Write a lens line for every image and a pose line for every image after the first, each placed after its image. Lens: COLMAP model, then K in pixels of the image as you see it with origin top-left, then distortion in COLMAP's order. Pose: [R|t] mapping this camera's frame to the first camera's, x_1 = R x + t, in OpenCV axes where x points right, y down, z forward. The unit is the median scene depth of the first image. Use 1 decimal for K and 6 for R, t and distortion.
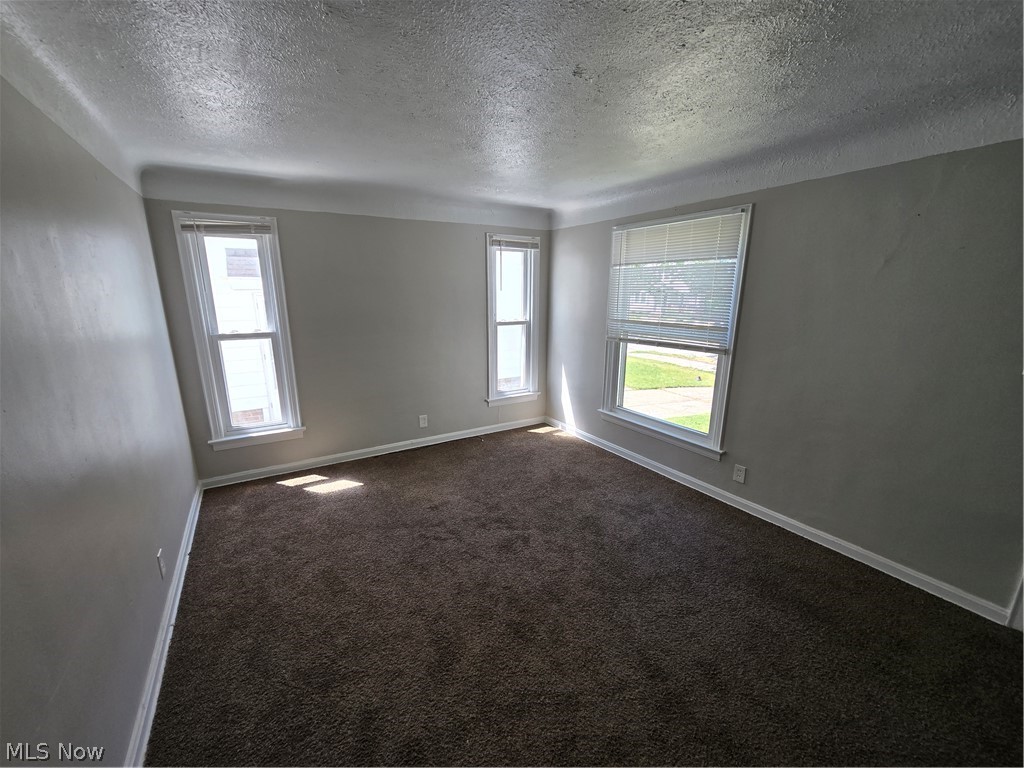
lens RADIAL K [[411.2, 0, 493.9], [0, 411.2, 391.1], [0, 0, 1]] dist [0.003450, 0.000526]
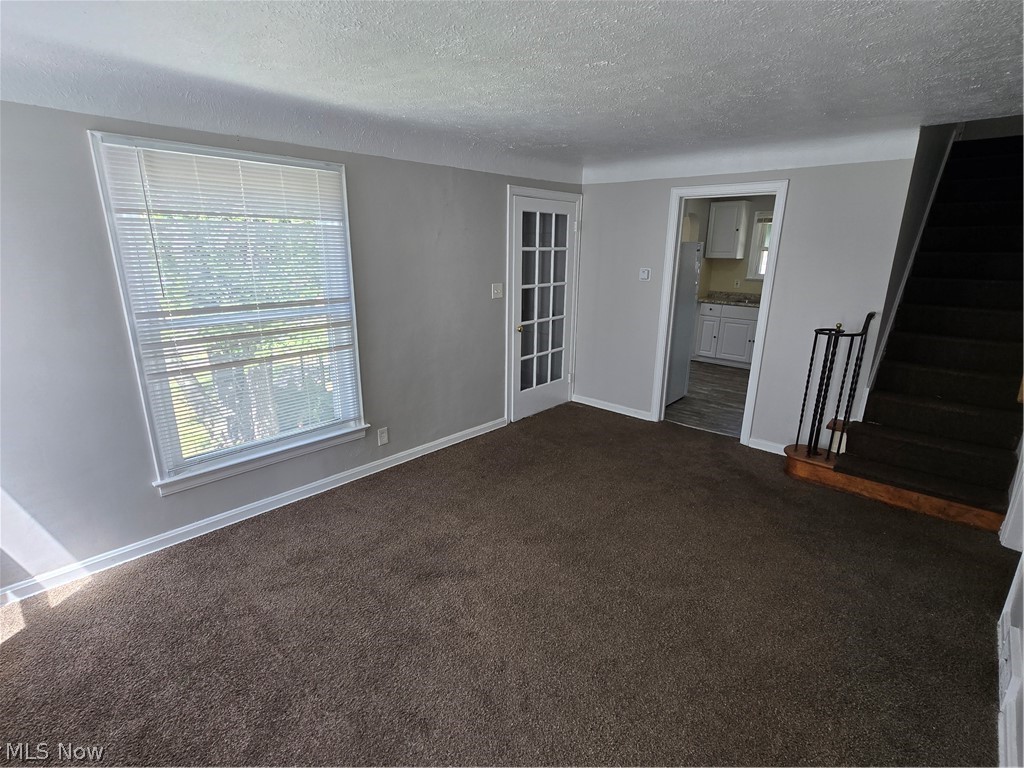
lens RADIAL K [[504.2, 0, 510.9], [0, 504.2, 392.5], [0, 0, 1]] dist [-0.006465, -0.000109]
pose [[-0.289639, -0.269843, 0.918310, -0.548073], [0.220663, 0.914764, 0.338400, -0.224739], [-0.931352, 0.300651, -0.205407, 0.826837]]
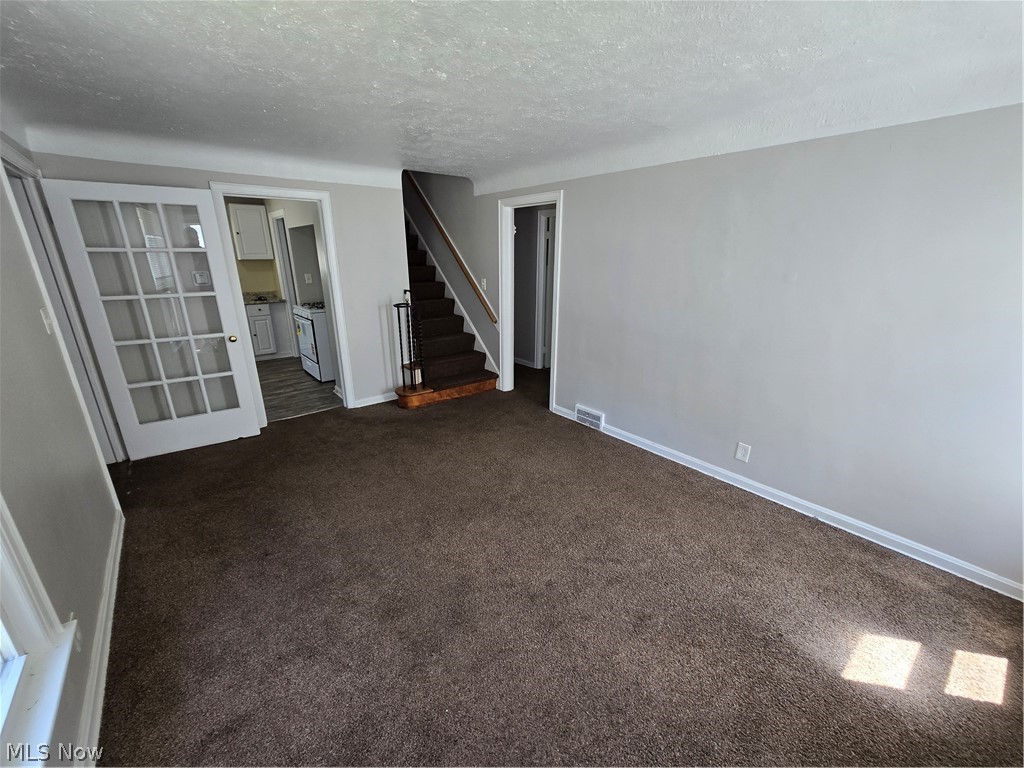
lens RADIAL K [[411.2, 0, 514.3], [0, 411.2, 386.4], [0, 0, 1]] dist [0.003450, 0.000526]
pose [[-0.989311, 0.043186, -0.139276, 0.107820], [-0.036476, 0.851476, 0.523123, -0.297923], [0.141182, 0.522612, -0.840800, 1.189385]]
